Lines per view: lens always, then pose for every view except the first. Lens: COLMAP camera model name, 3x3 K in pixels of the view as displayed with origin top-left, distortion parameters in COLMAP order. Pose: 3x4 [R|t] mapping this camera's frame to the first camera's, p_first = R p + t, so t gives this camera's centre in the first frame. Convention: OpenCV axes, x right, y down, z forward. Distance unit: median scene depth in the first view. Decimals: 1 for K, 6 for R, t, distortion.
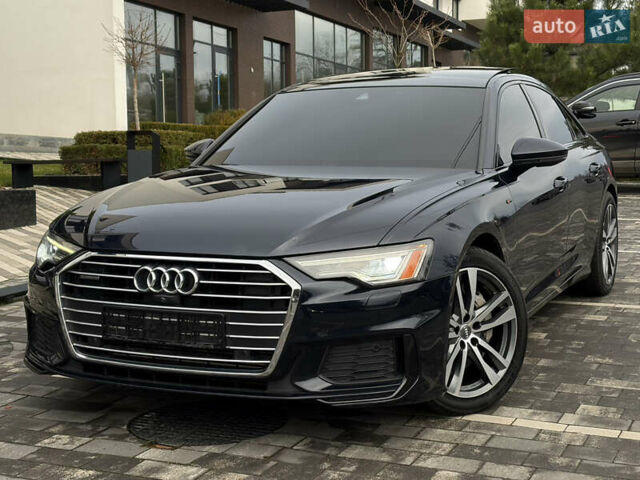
lens RADIAL K [[1042.4, 0, 320.0], [0, 1042.4, 240.0], [0, 0, 1]] dist [0.132450, -0.190276]
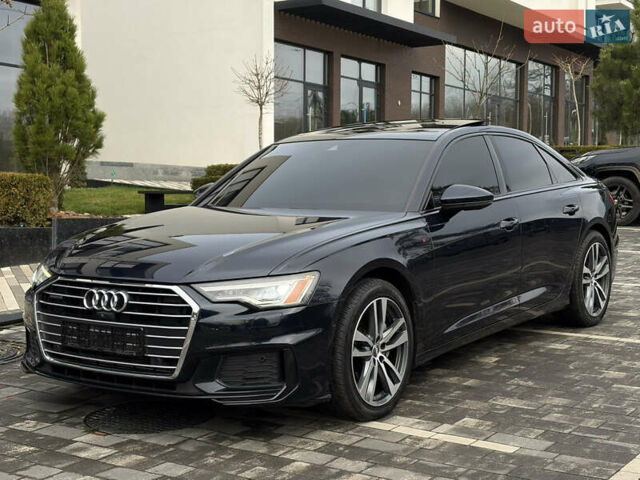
lens RADIAL K [[1022.2, 0, 319.4], [0, 1022.2, 216.8], [0, 0, 1]] dist [0.251996, -0.595436]
pose [[0.985755, 0.013183, -0.167672, 0.313627], [-0.020983, 0.998774, -0.044837, -0.011617], [0.166875, 0.047716, 0.984823, -0.190615]]
